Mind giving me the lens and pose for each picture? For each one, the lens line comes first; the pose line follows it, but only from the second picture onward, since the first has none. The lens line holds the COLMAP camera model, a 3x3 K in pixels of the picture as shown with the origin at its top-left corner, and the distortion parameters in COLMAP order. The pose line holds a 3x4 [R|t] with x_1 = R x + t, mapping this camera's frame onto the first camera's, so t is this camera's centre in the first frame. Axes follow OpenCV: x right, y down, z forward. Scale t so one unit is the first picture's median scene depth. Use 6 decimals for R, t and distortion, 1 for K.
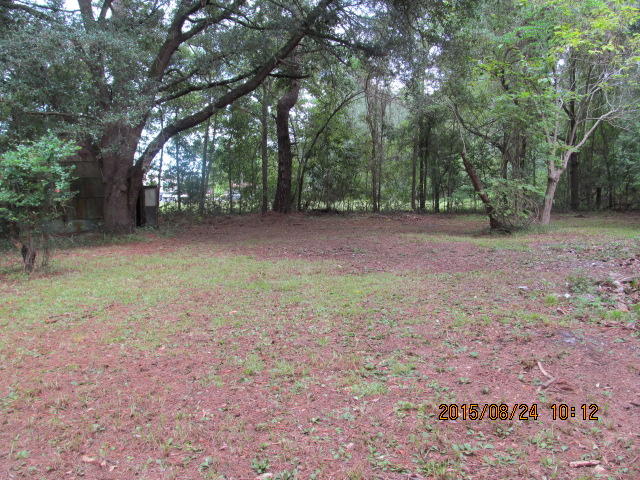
lens RADIAL K [[542.3, 0, 320.0], [0, 542.3, 240.3], [0, 0, 1]] dist [-0.056971, -0.012476]
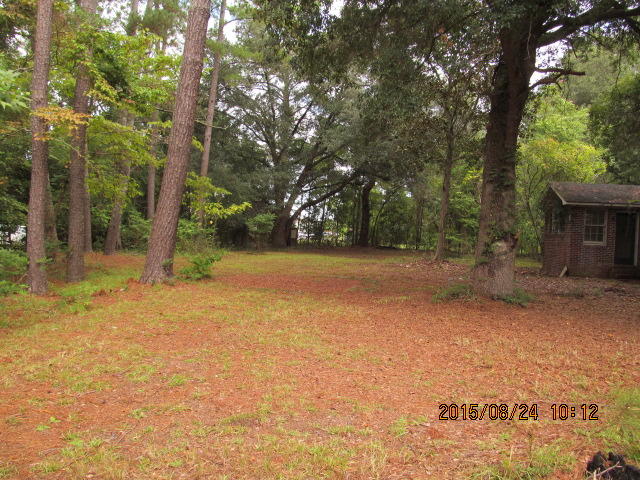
lens RADIAL K [[542.3, 0, 319.1], [0, 542.3, 241.0], [0, 0, 1]] dist [-0.056971, -0.012476]
pose [[0.969088, 0.055010, -0.240504, 0.212490], [-0.074481, 0.994574, -0.072626, 0.069202], [0.235204, 0.088294, 0.967927, -0.747073]]
